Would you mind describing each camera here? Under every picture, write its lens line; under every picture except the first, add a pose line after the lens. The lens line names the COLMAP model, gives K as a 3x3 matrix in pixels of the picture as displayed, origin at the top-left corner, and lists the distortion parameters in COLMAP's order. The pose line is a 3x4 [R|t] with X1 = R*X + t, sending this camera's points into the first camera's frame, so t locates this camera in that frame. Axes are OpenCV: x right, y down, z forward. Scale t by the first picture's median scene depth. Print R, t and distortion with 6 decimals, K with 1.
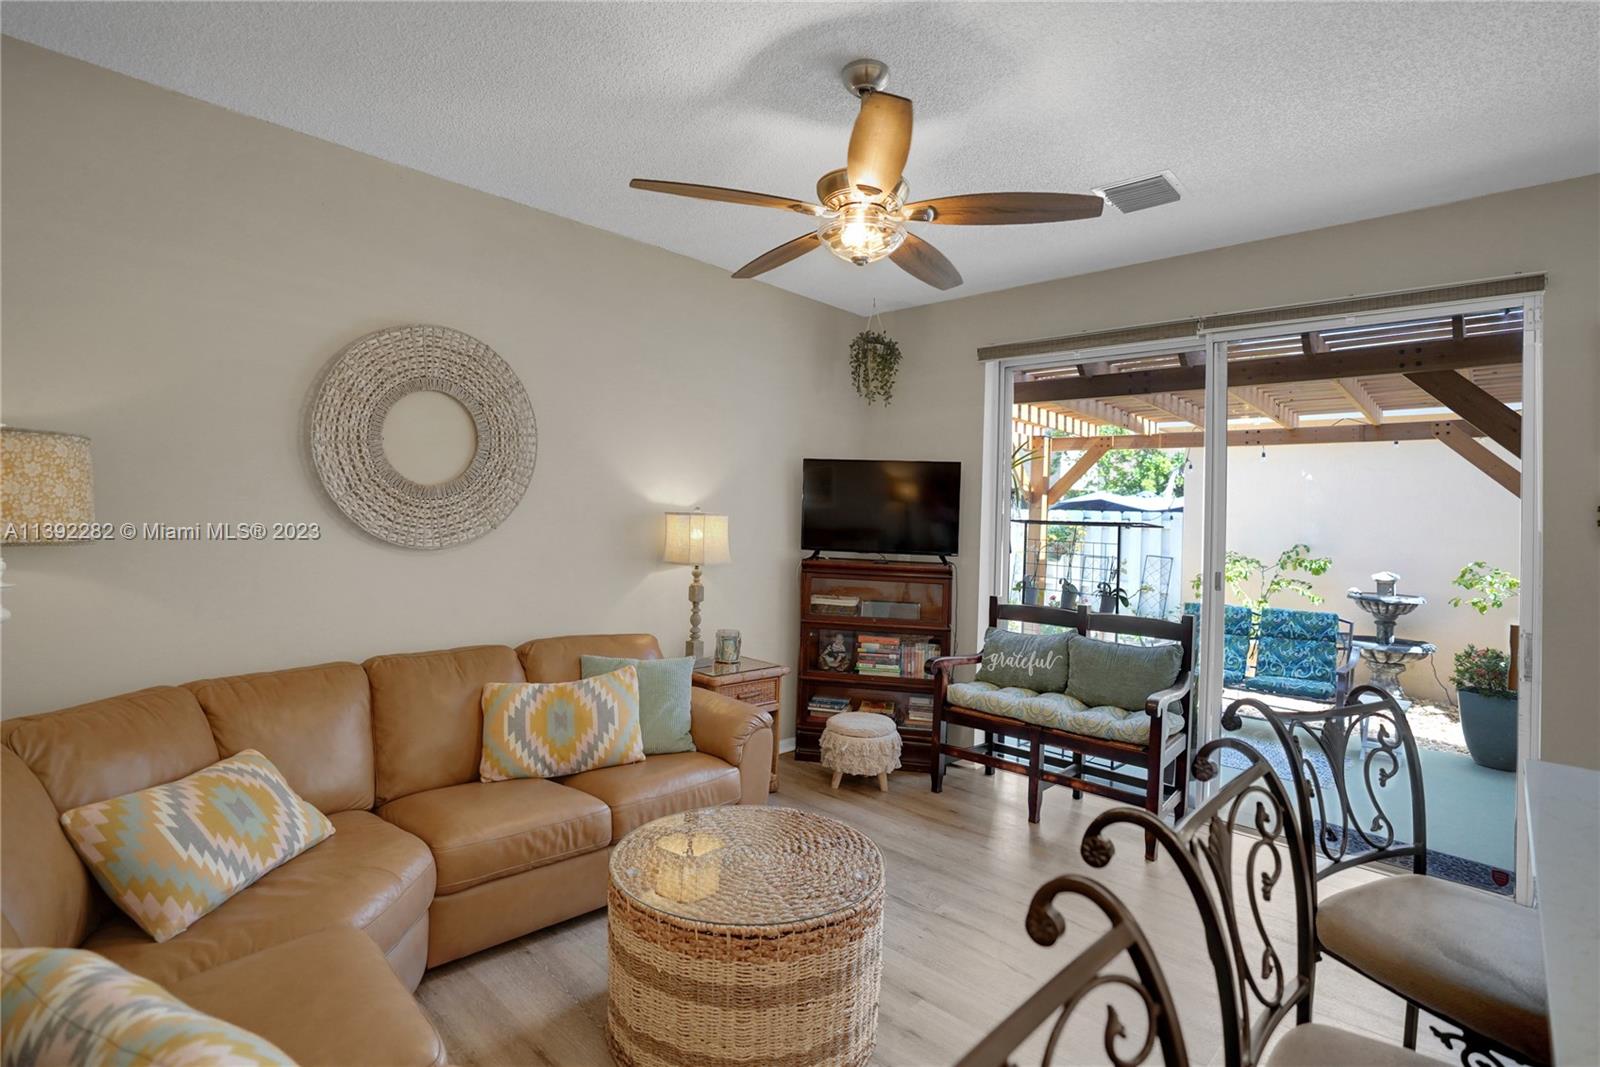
lens RADIAL K [[769.0, 0, 795.6], [0, 769.0, 503.6], [0, 0, 1]] dist [-0.052943, 0.021548]
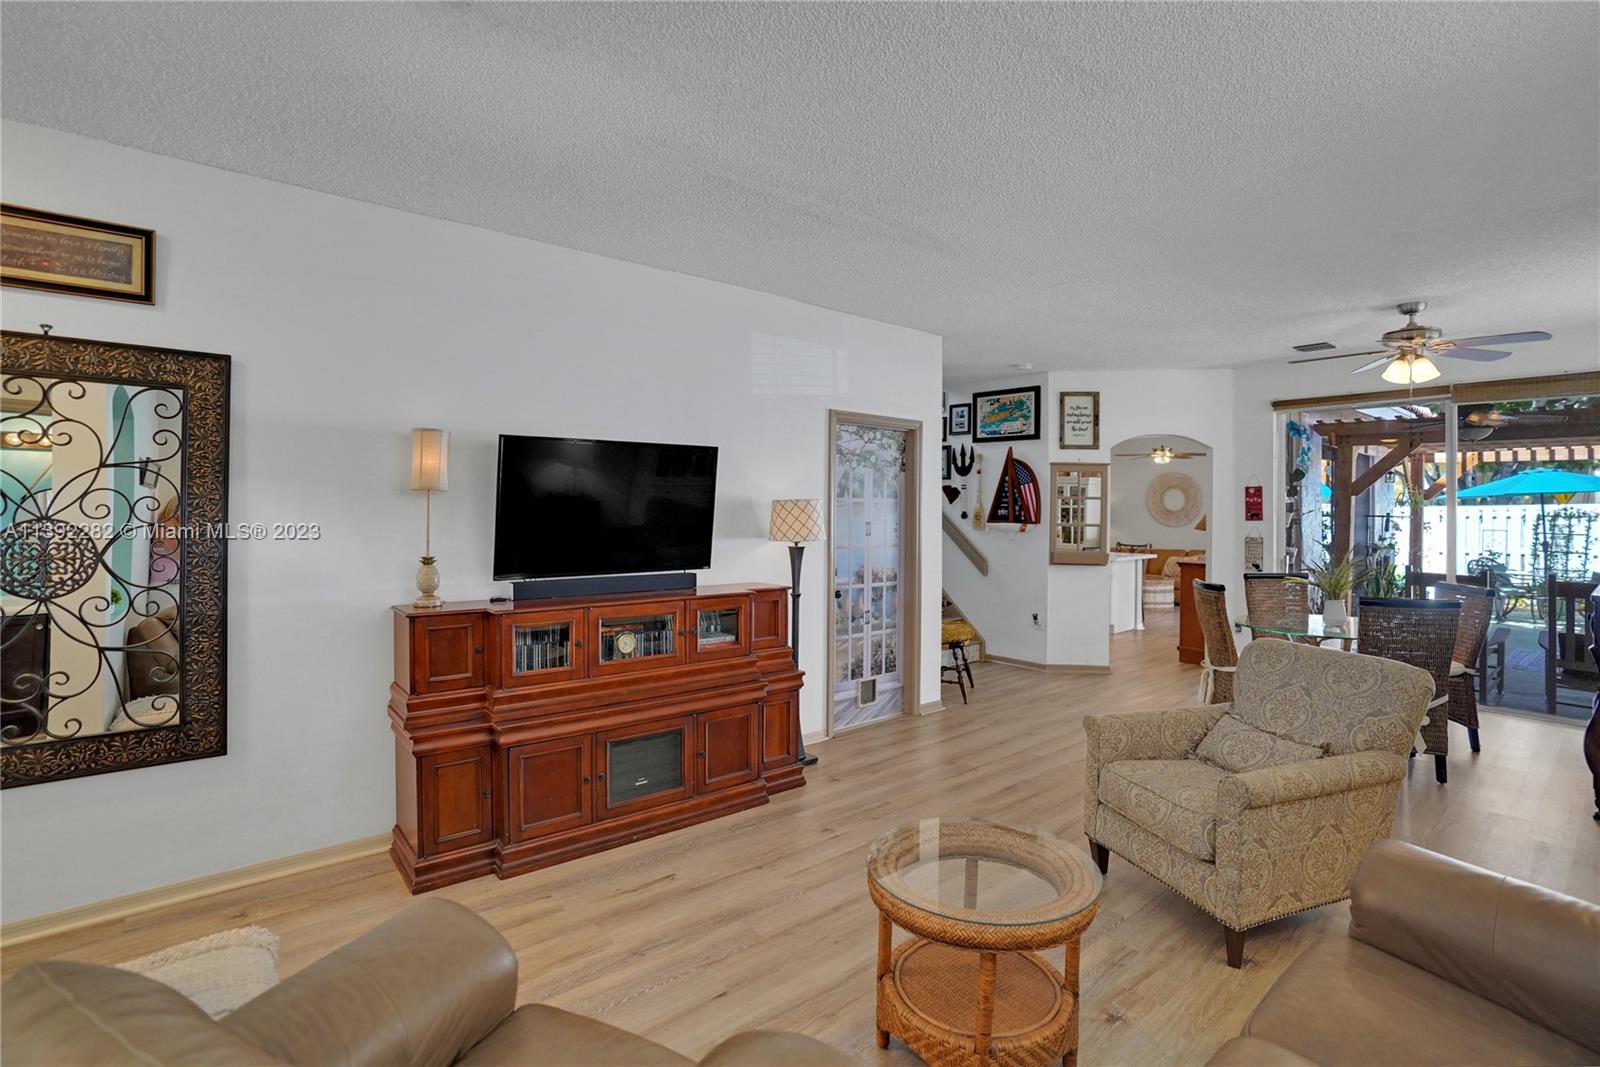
lens RADIAL K [[712.7, 0, 805.9], [0, 712.7, 497.7], [0, 0, 1]] dist [-0.074446, 0.038170]
pose [[-0.097497, -0.057268, -0.993587, 3.656074], [0.011018, 0.998220, -0.058616, 0.109103], [0.995175, -0.016662, -0.096692, -0.656341]]
